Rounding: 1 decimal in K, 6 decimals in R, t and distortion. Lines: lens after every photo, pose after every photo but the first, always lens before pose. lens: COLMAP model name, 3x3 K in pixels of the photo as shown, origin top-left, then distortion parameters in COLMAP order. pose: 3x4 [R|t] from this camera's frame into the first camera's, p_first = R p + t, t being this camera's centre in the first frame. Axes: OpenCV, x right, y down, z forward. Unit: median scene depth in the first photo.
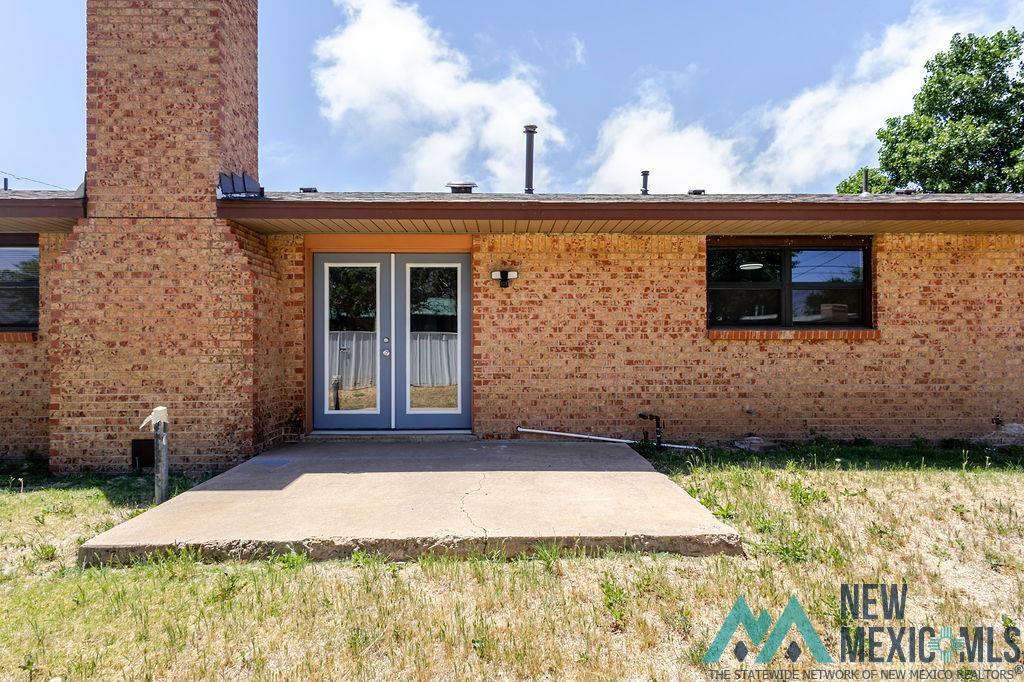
lens RADIAL K [[476.9, 0, 512.0], [0, 476.9, 341.0], [0, 0, 1]] dist [0.019774, -0.010983]
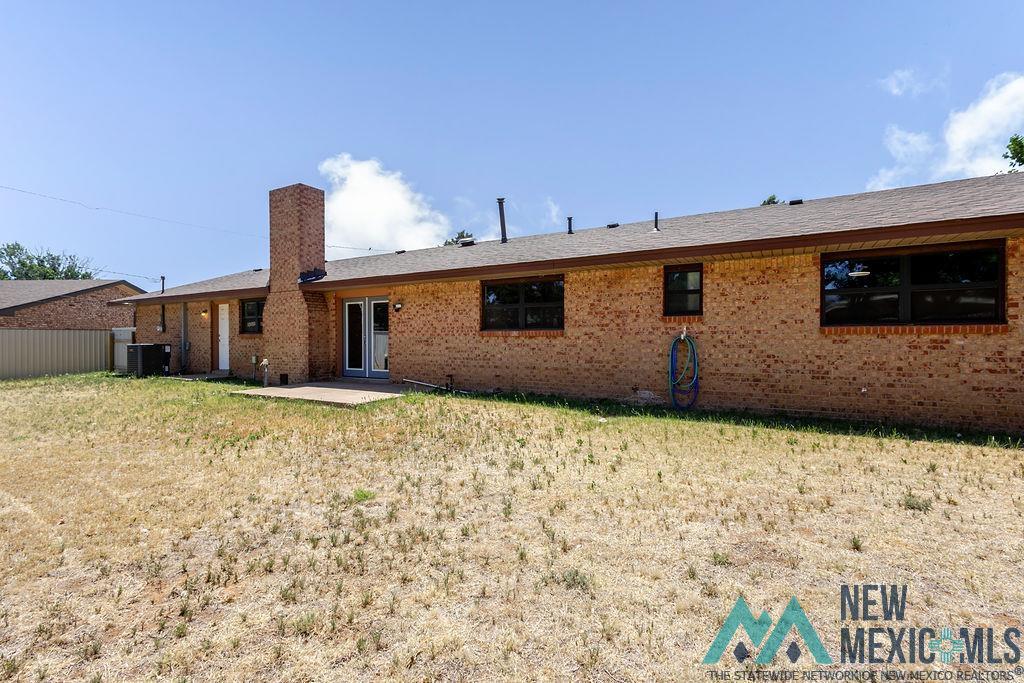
lens RADIAL K [[476.9, 0, 512.0], [0, 476.9, 341.5], [0, 0, 1]] dist [0.019774, -0.010983]
pose [[0.848199, 0.003940, -0.529663, 1.492104], [0.003806, 0.999901, 0.013532, -0.007665], [0.529664, -0.013494, 0.848100, -0.509410]]
